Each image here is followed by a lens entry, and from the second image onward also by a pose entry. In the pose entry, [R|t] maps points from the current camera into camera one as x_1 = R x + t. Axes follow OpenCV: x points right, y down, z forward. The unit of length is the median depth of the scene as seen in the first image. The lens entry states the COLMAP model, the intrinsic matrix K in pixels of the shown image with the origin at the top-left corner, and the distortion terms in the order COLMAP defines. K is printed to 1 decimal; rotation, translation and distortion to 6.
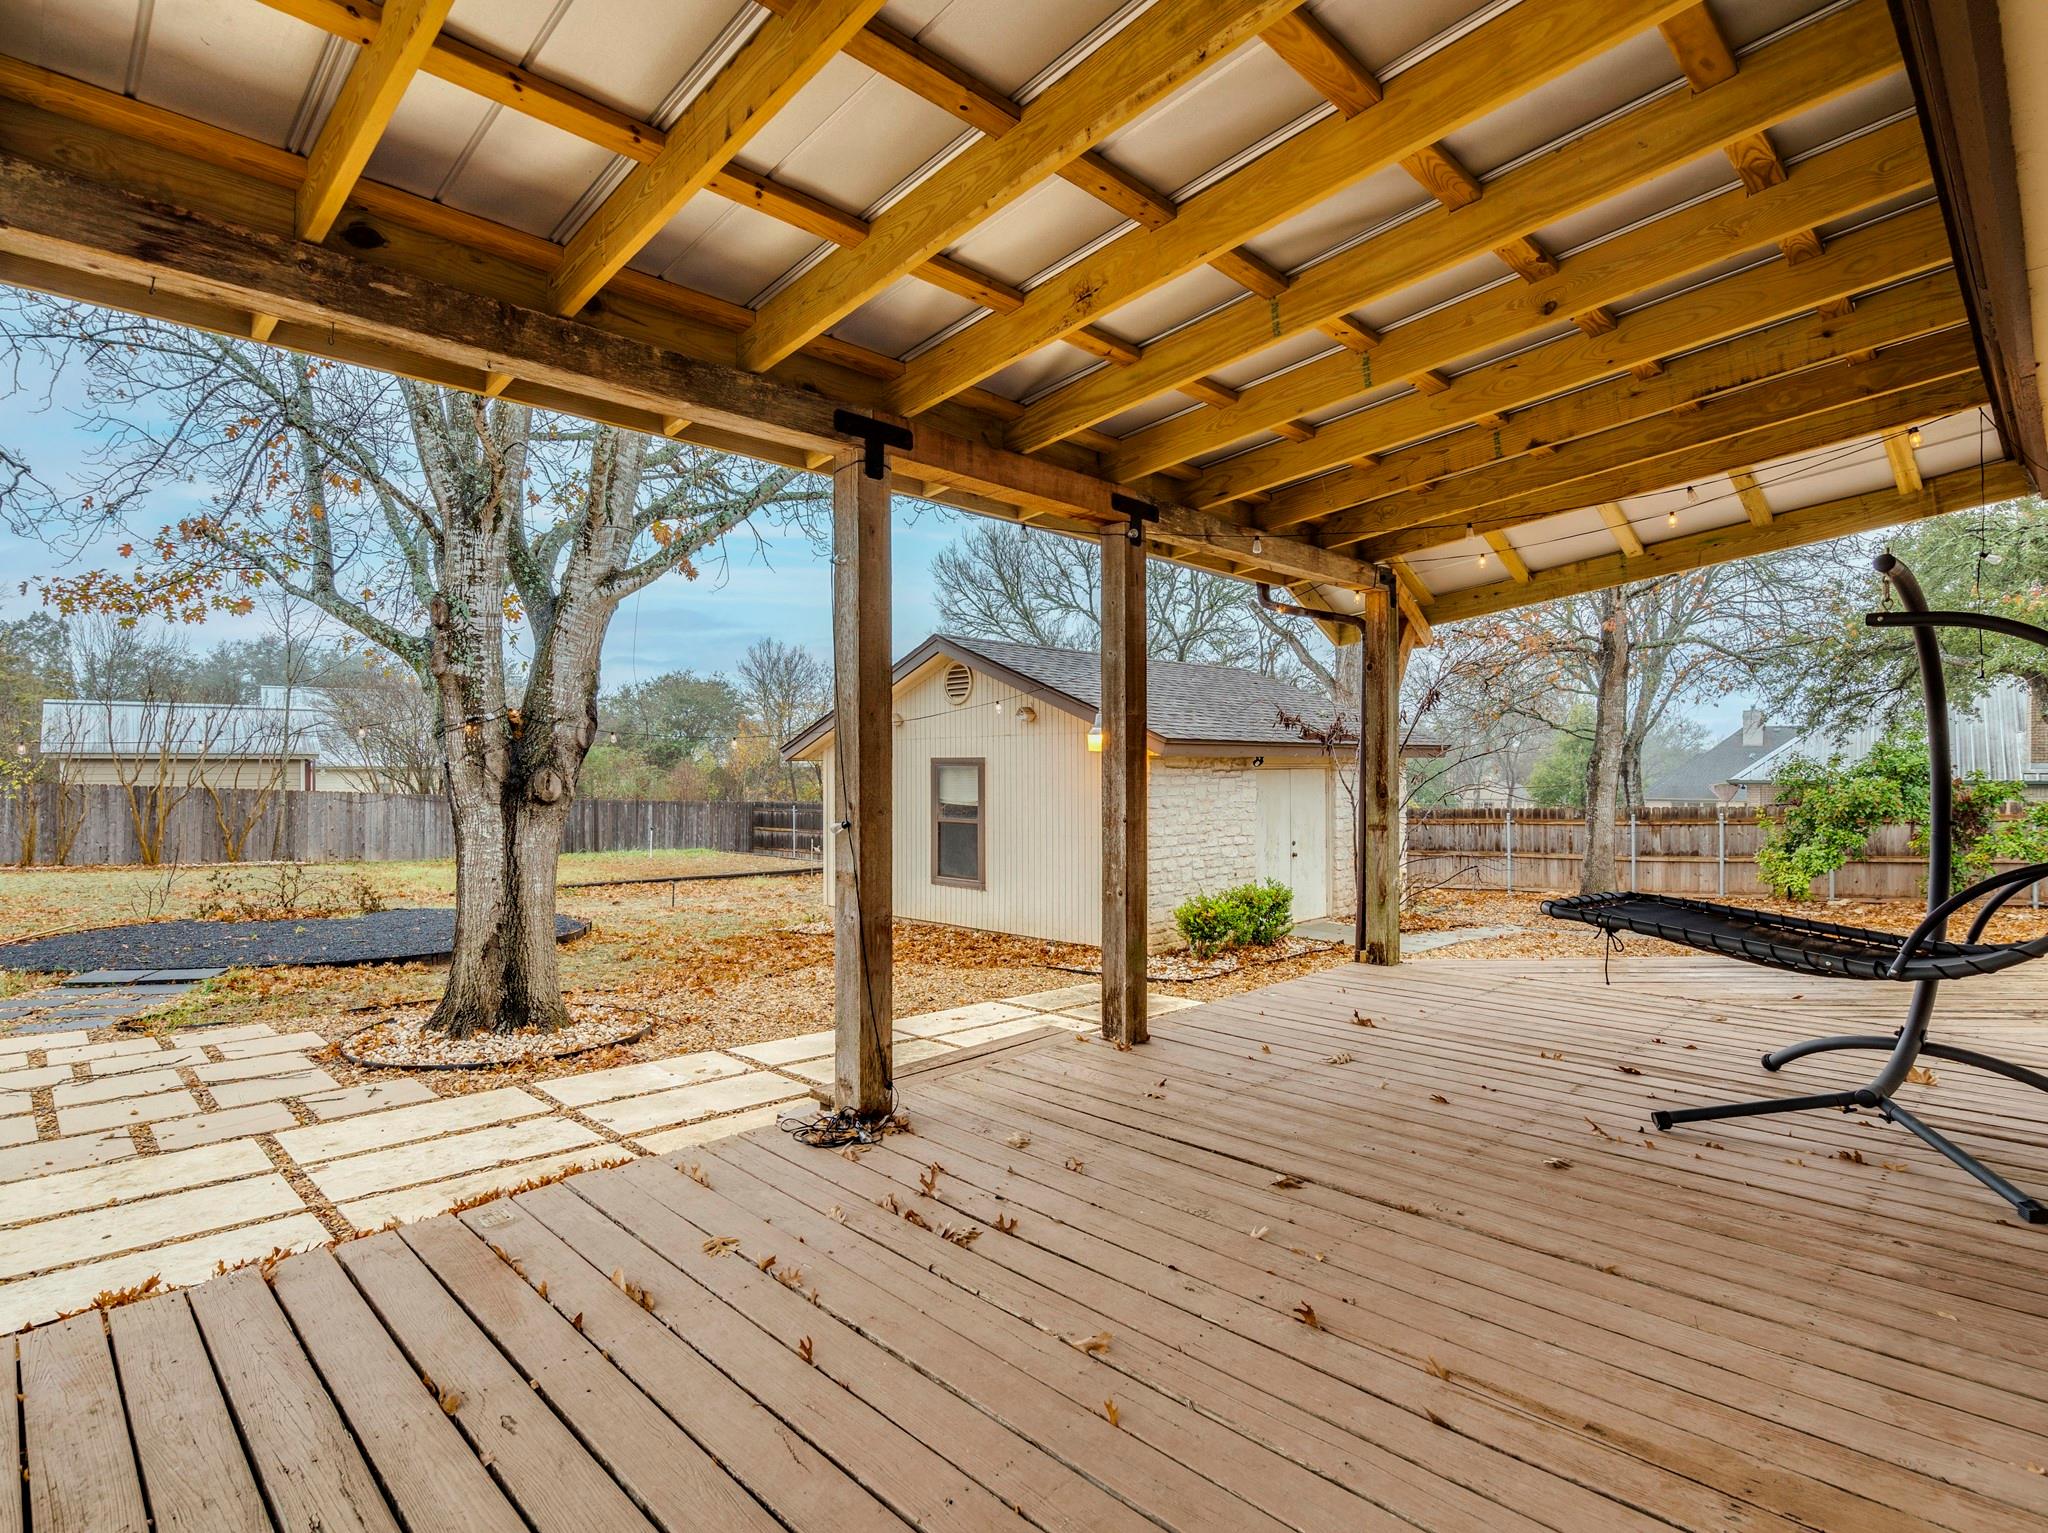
lens RADIAL K [[1055.4, 0, 1024.0], [0, 1055.4, 766.5], [0, 0, 1]] dist [0.000189, 0.000899]
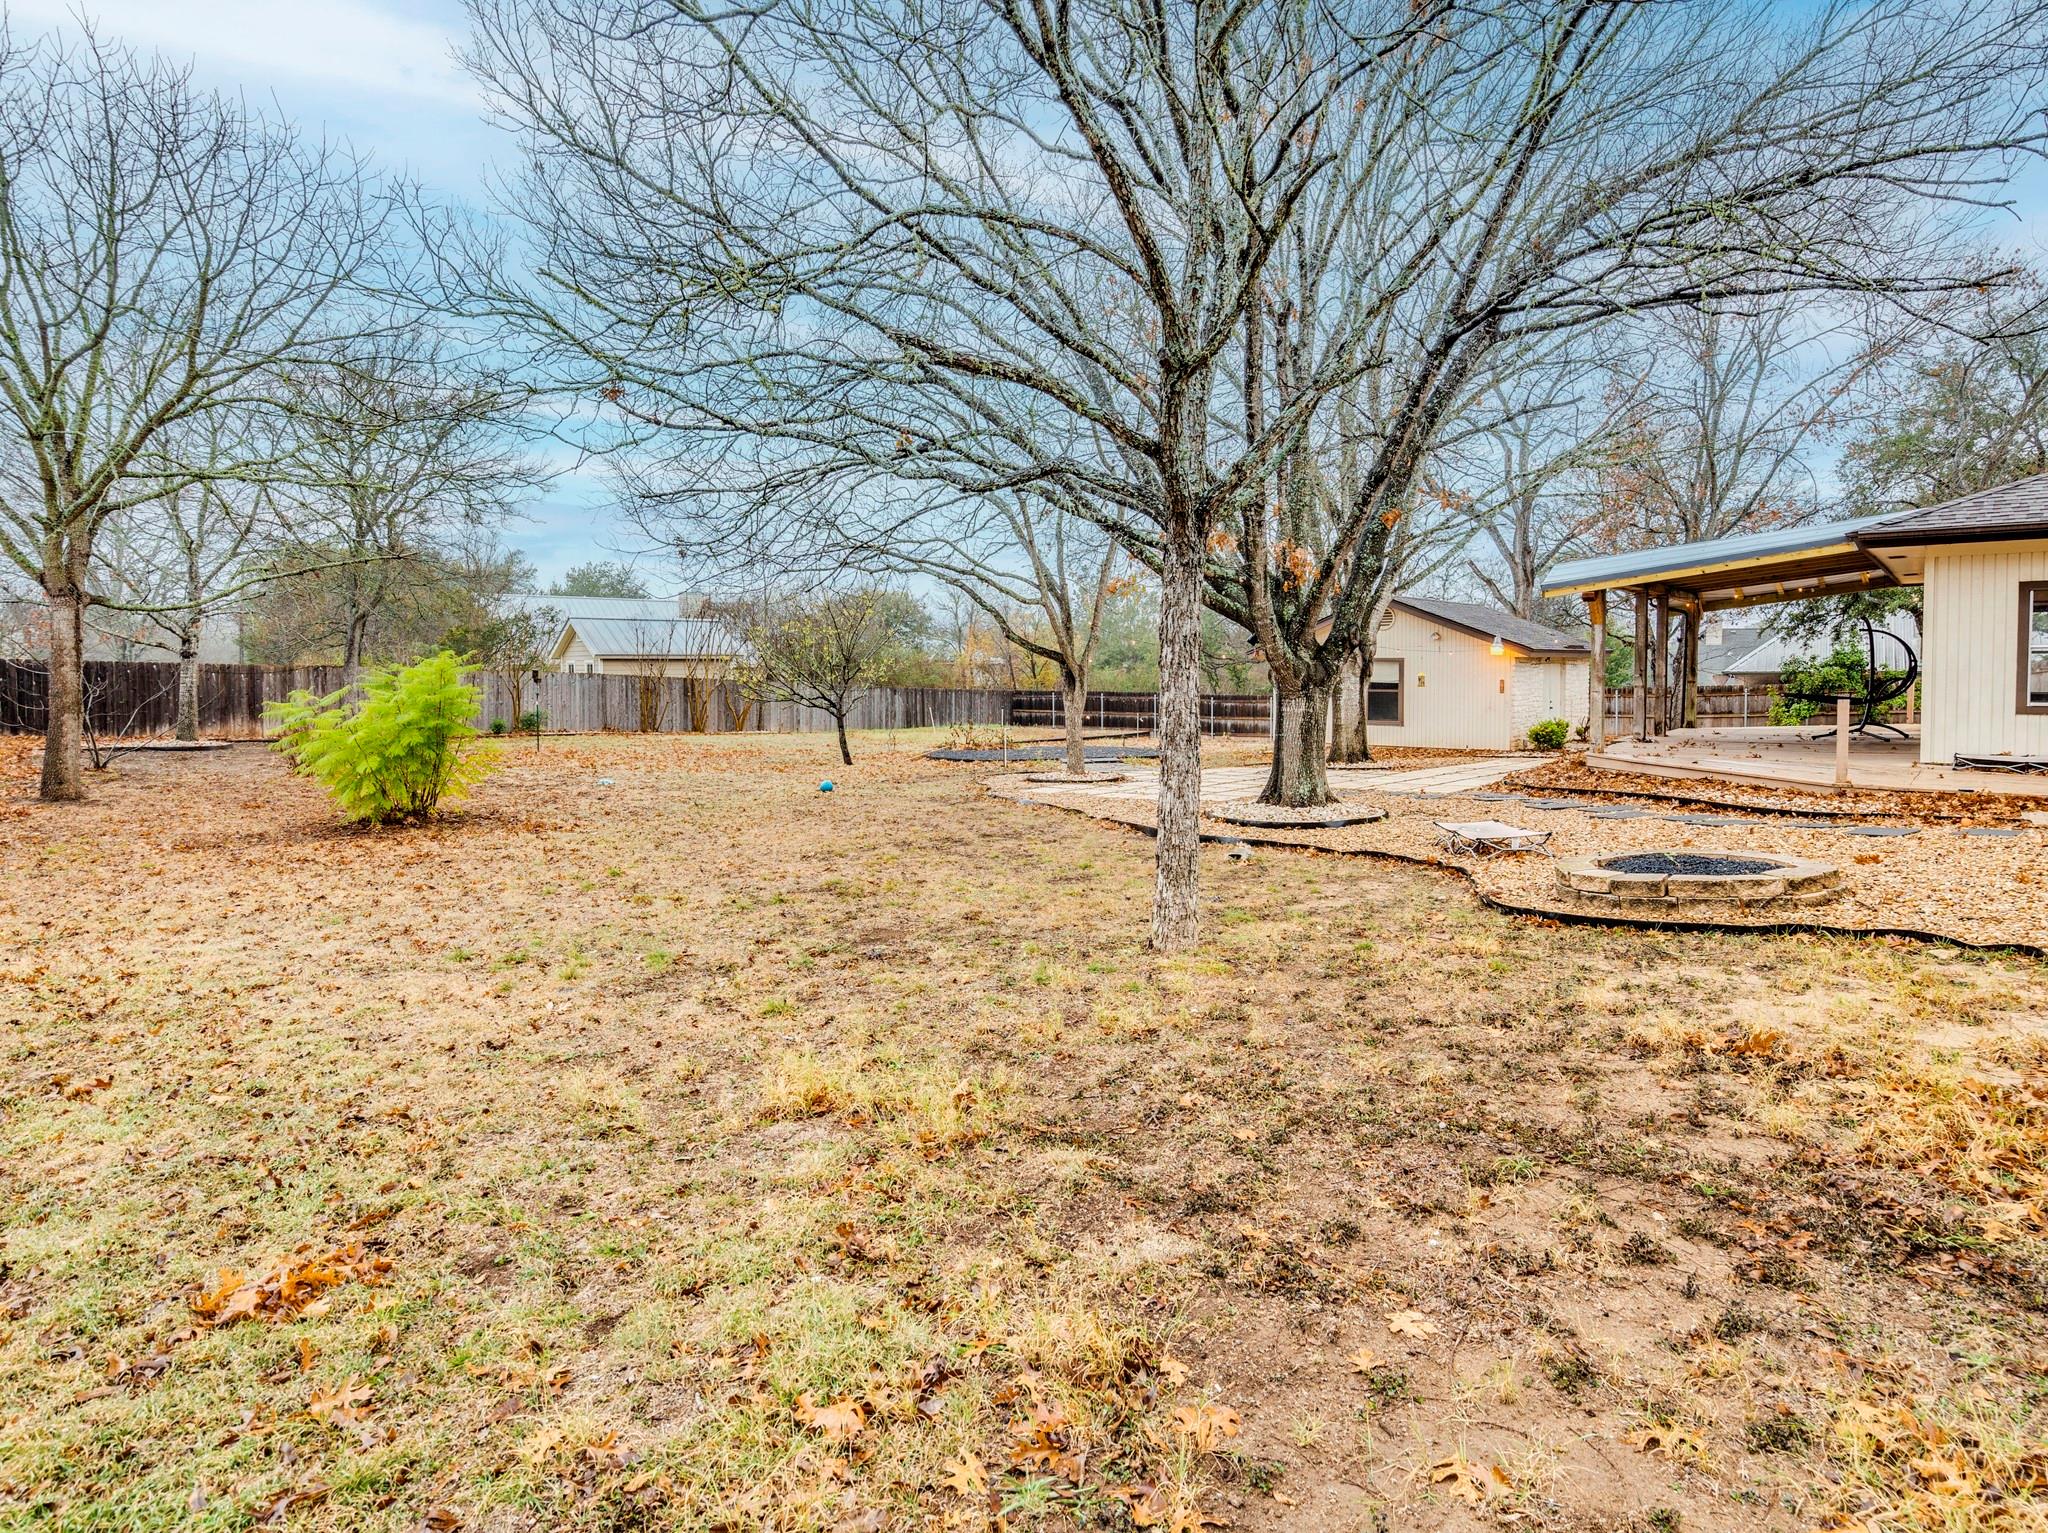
lens RADIAL K [[1096.5, 0, 1024.0], [0, 1096.5, 766.5], [0, 0, 1]] dist [-0.000905, 0.000334]
pose [[0.997870, -0.007314, 0.064822, -0.699724], [0.001307, 0.995736, 0.092234, 0.003411], [-0.065220, -0.091953, 0.993625, -0.794297]]
